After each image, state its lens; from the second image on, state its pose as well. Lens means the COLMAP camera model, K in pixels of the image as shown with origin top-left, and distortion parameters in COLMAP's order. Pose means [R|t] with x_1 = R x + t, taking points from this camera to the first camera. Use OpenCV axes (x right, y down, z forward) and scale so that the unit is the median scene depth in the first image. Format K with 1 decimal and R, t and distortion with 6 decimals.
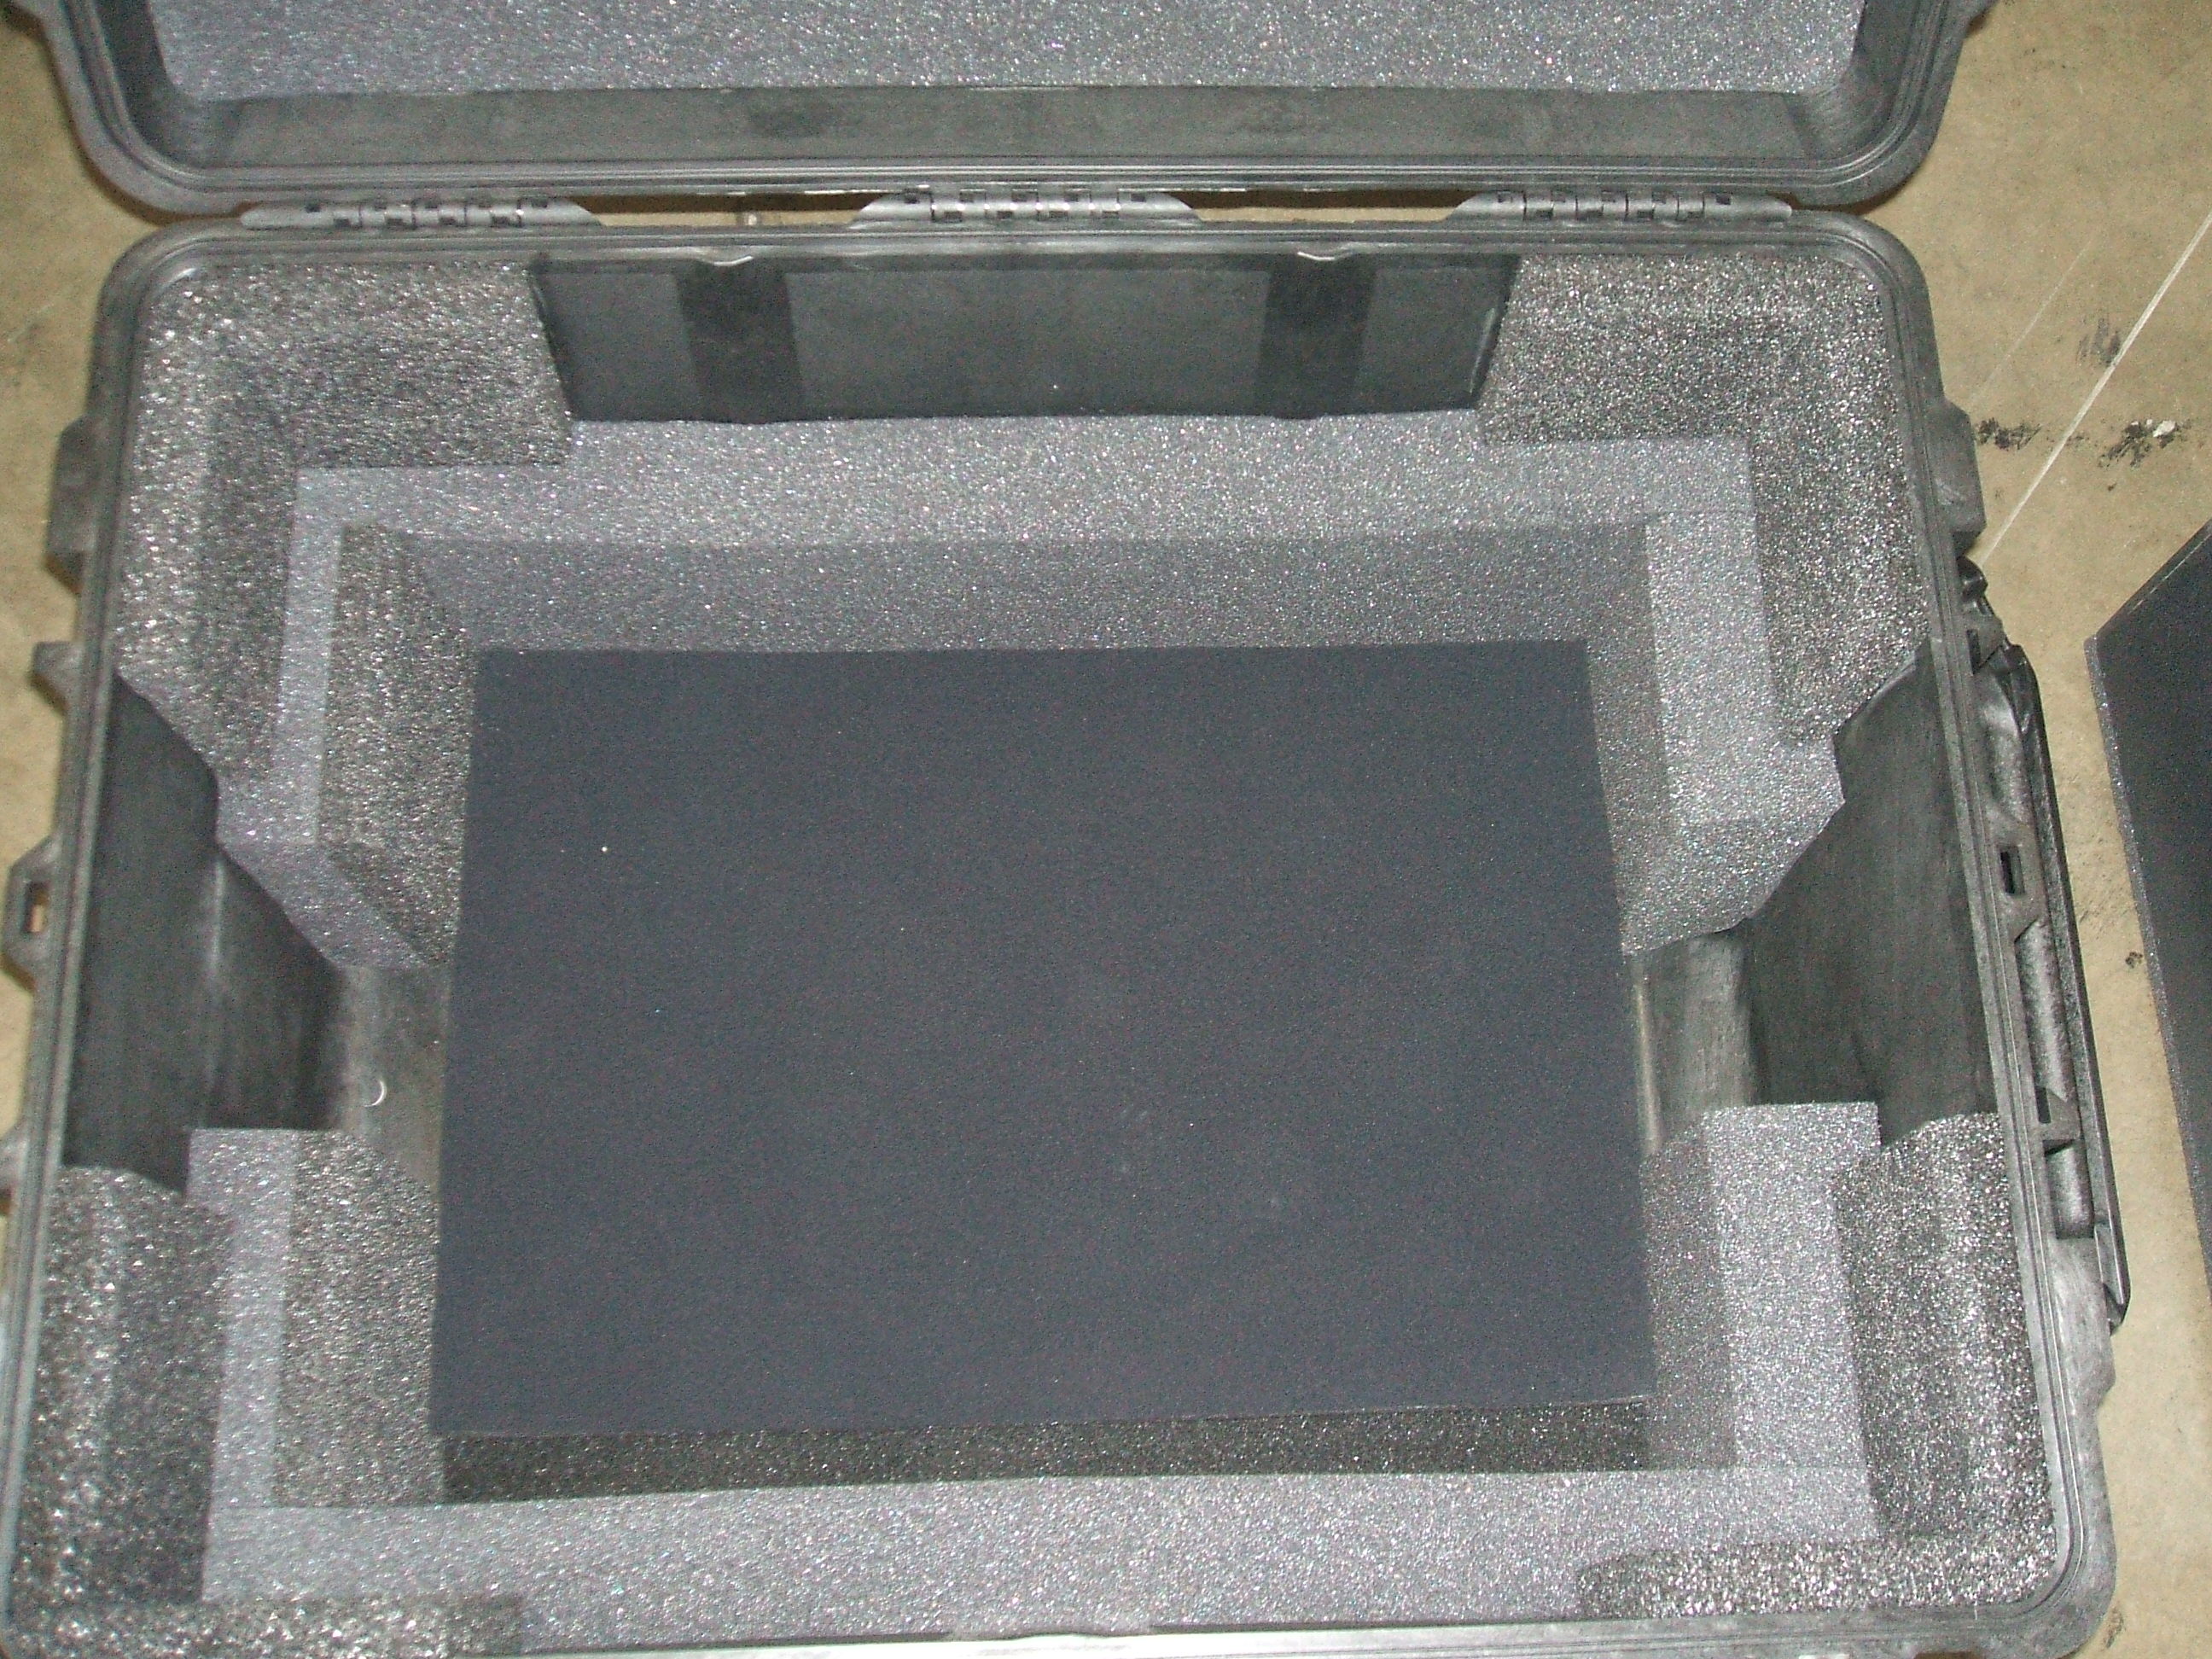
lens RADIAL K [[2466.5, 0, 1157.4], [0, 2466.5, 1004.4], [0, 0, 1]] dist [-0.135186, 0.128709]
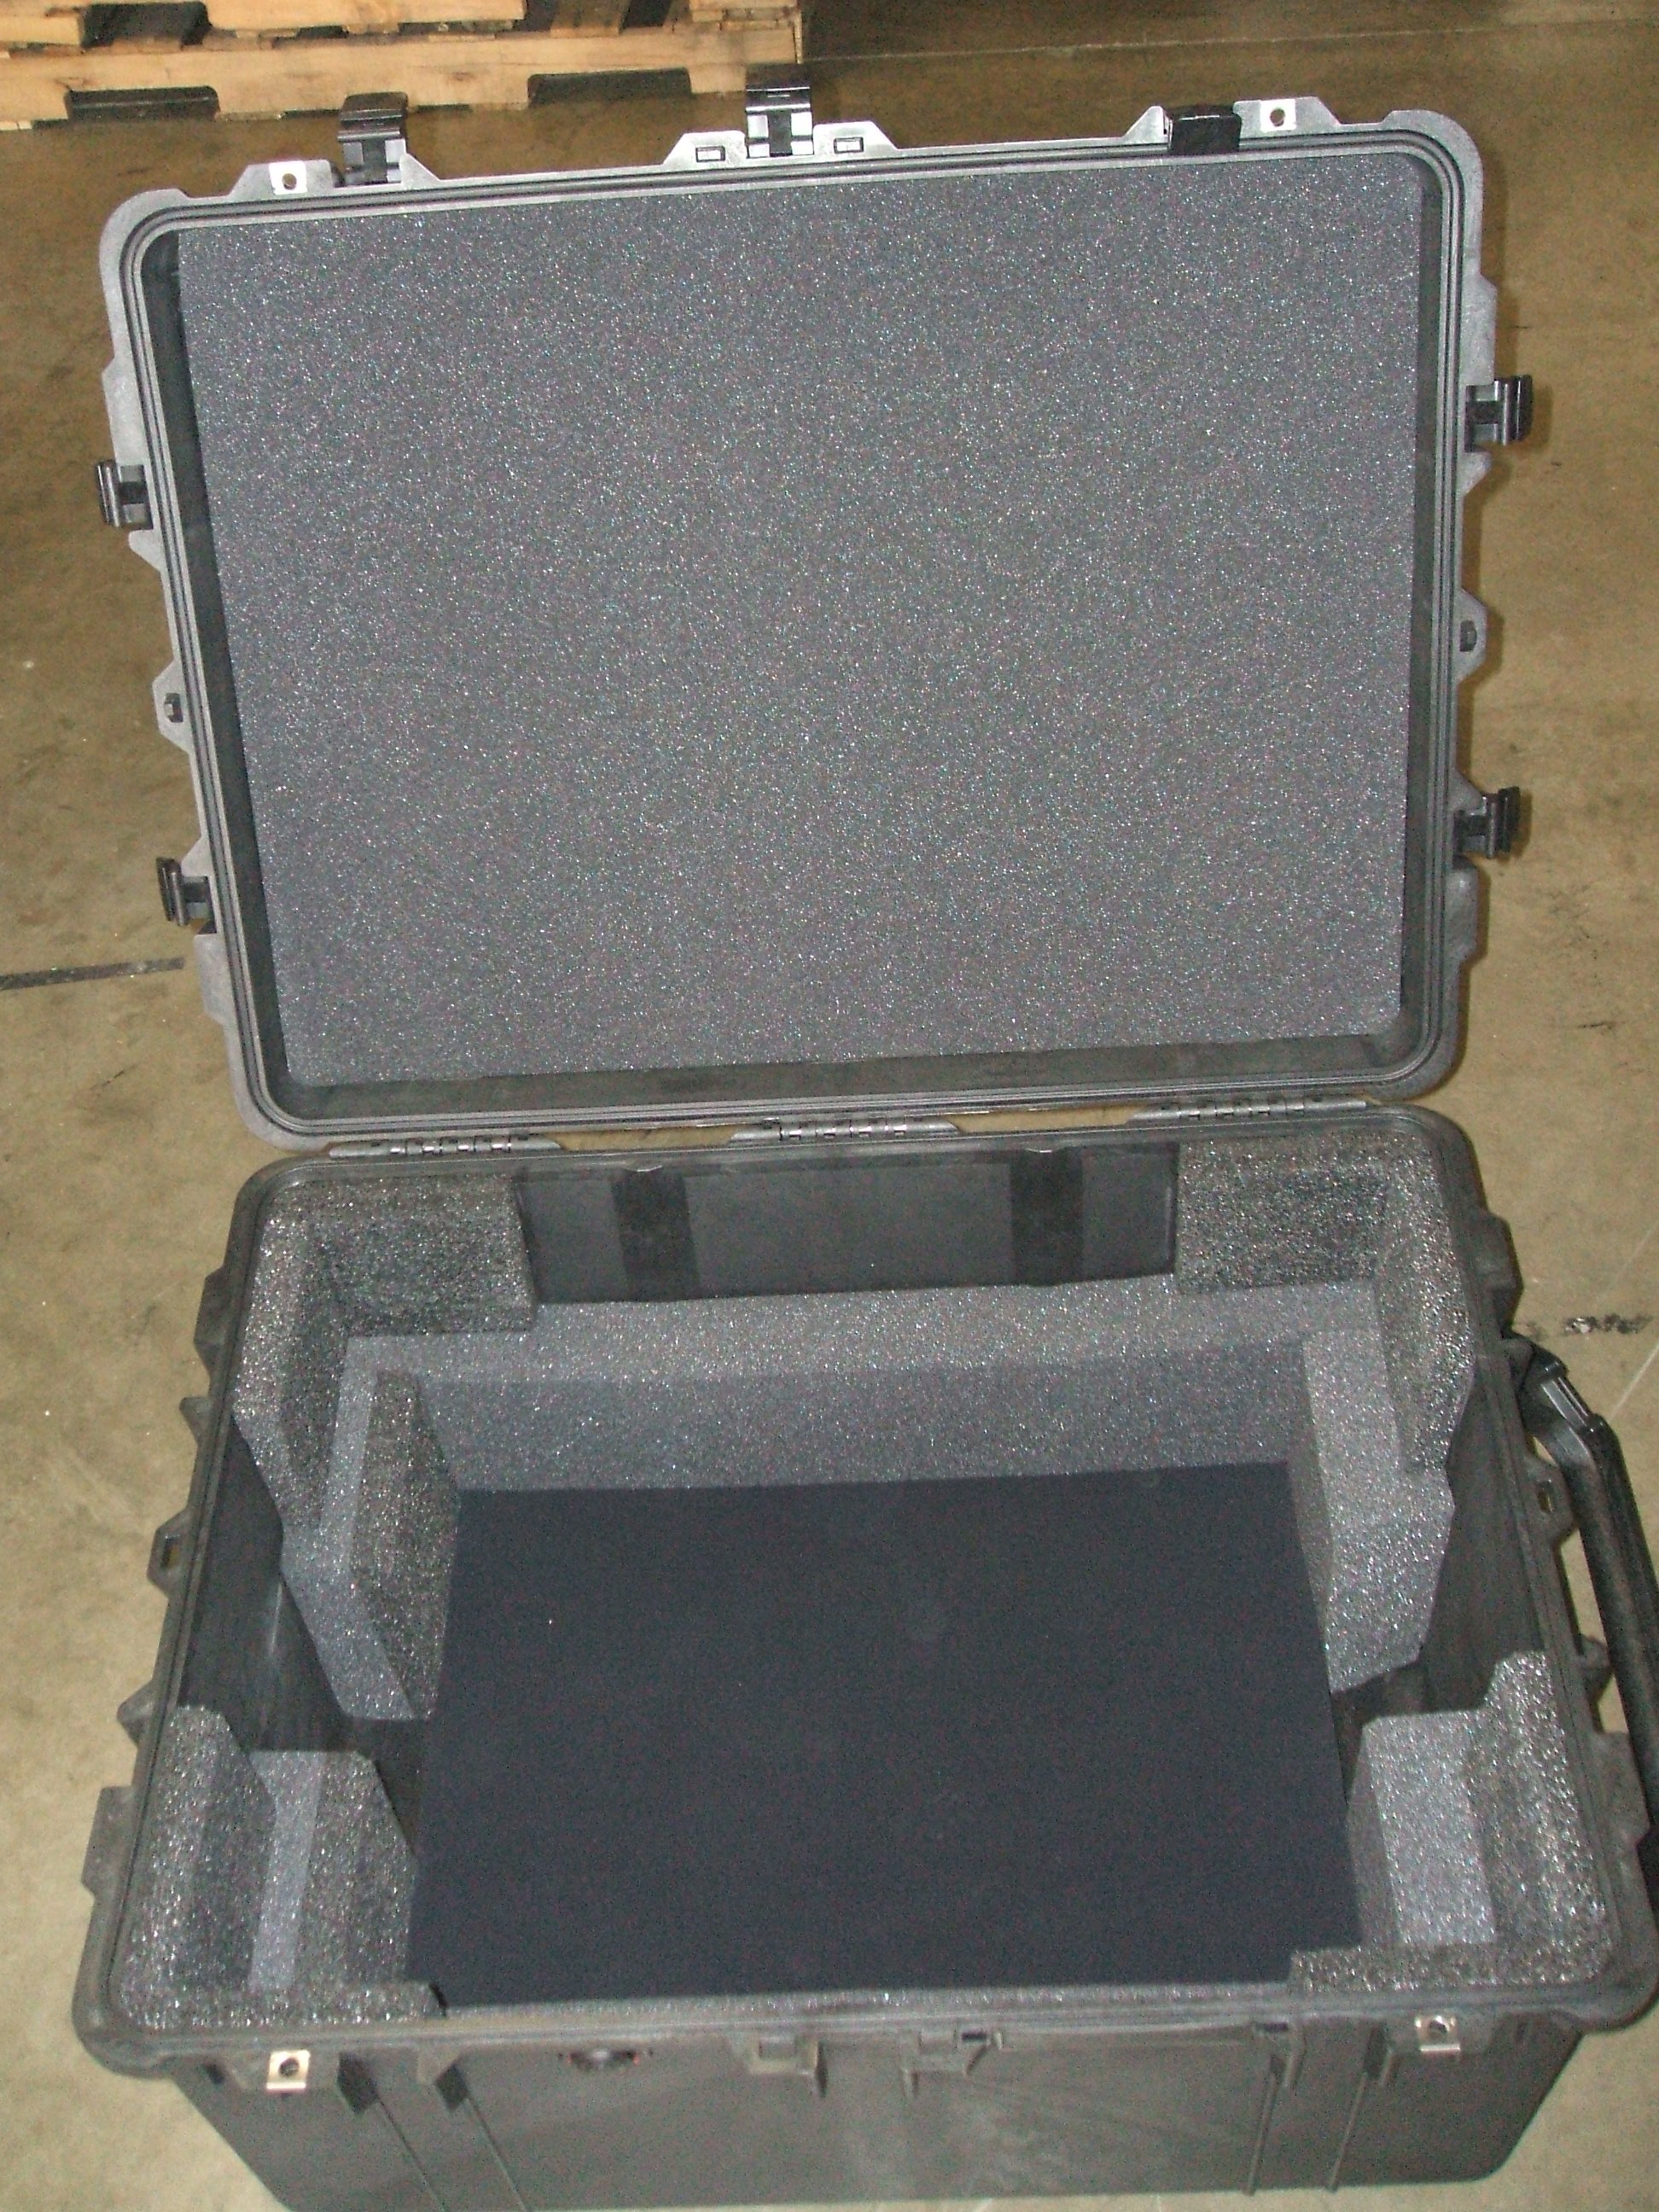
lens RADIAL K [[2466.5, 0, 829.5], [0, 2466.5, 1106.0], [0, 0, 1]] dist [-0.135186, 0.128709]
pose [[0.994208, -0.056712, -0.091290, 0.076142], [0.009927, 0.894262, -0.447435, 0.333921], [0.107012, 0.443937, 0.889645, -0.353295]]
